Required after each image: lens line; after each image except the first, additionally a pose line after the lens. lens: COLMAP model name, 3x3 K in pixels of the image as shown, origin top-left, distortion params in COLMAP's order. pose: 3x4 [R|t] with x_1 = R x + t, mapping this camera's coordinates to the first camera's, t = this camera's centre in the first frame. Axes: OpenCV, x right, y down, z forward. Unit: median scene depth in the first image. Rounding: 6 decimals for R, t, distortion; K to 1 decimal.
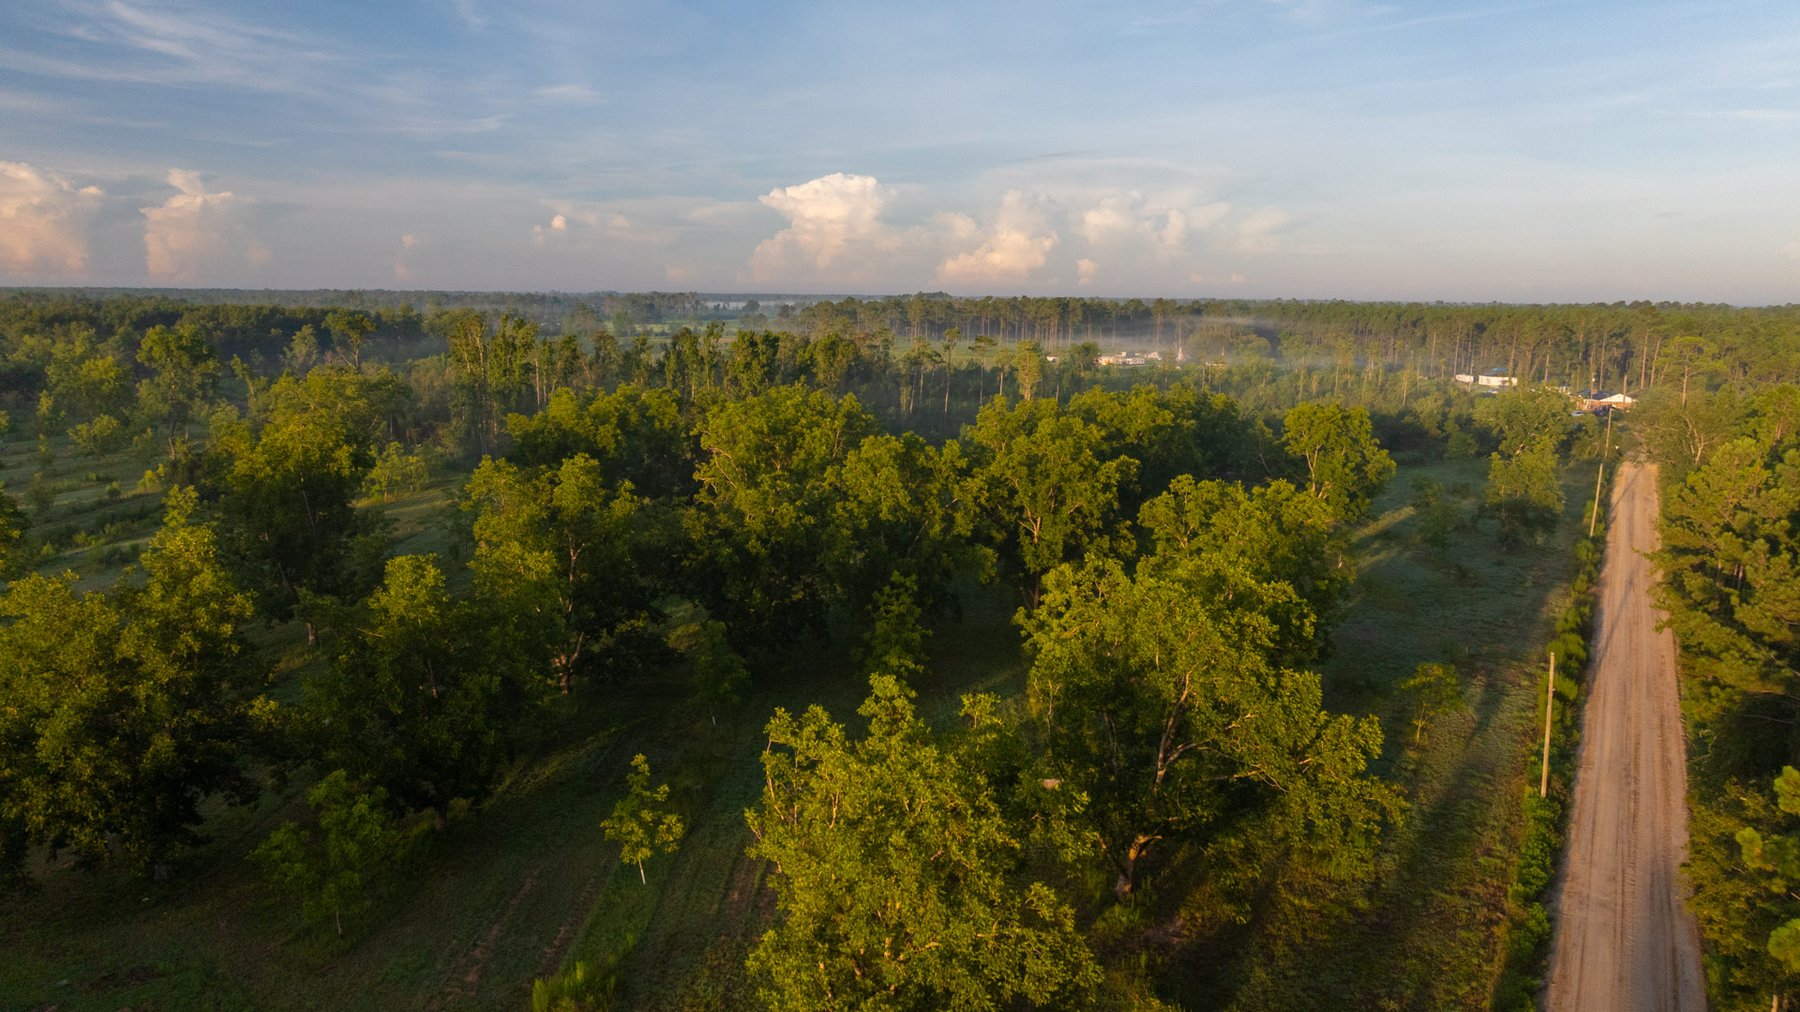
lens RADIAL K [[1273.0, 0, 941.4], [0, 1273.0, 511.6], [0, 0, 1]] dist [-0.038561, 0.043278]
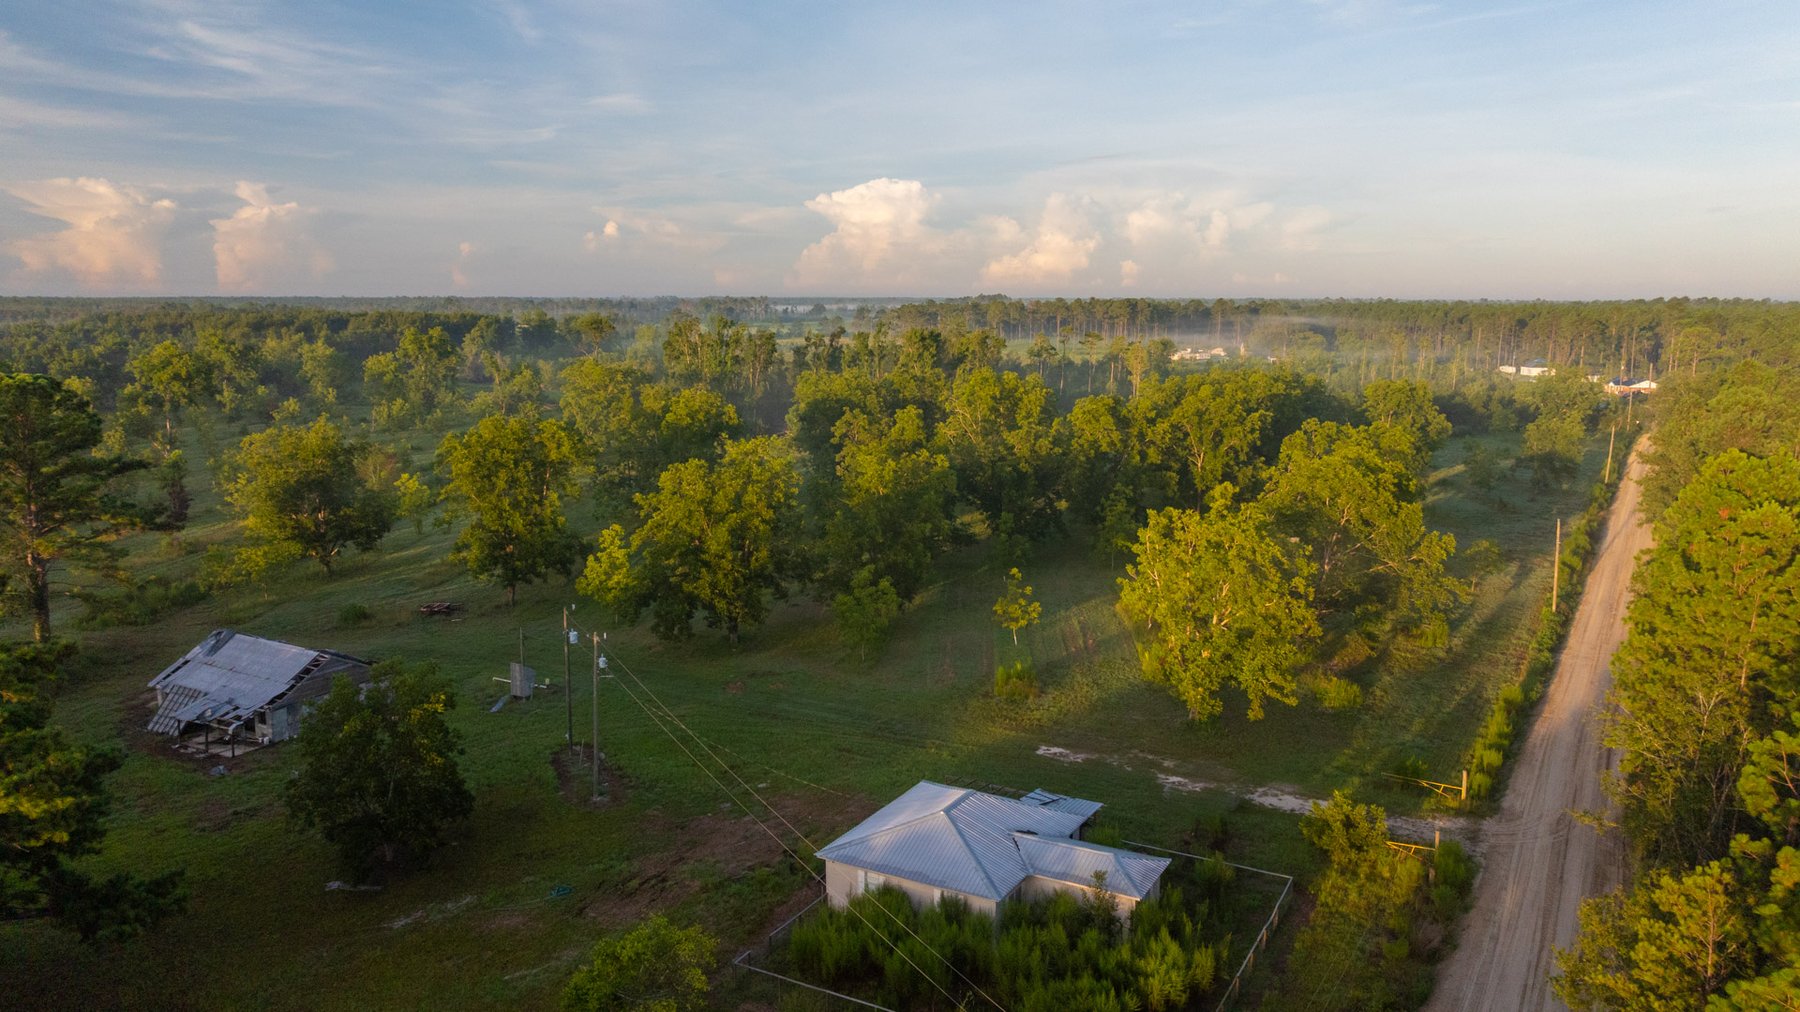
lens RADIAL K [[1273.0, 0, 930.2], [0, 1273.0, 513.4], [0, 0, 1]] dist [-0.038561, 0.043278]
pose [[0.999279, -0.002229, -0.037913, -0.054970], [0.002221, 0.999998, -0.000241, 0.022499], [0.037914, 0.000157, 0.999281, -0.137790]]
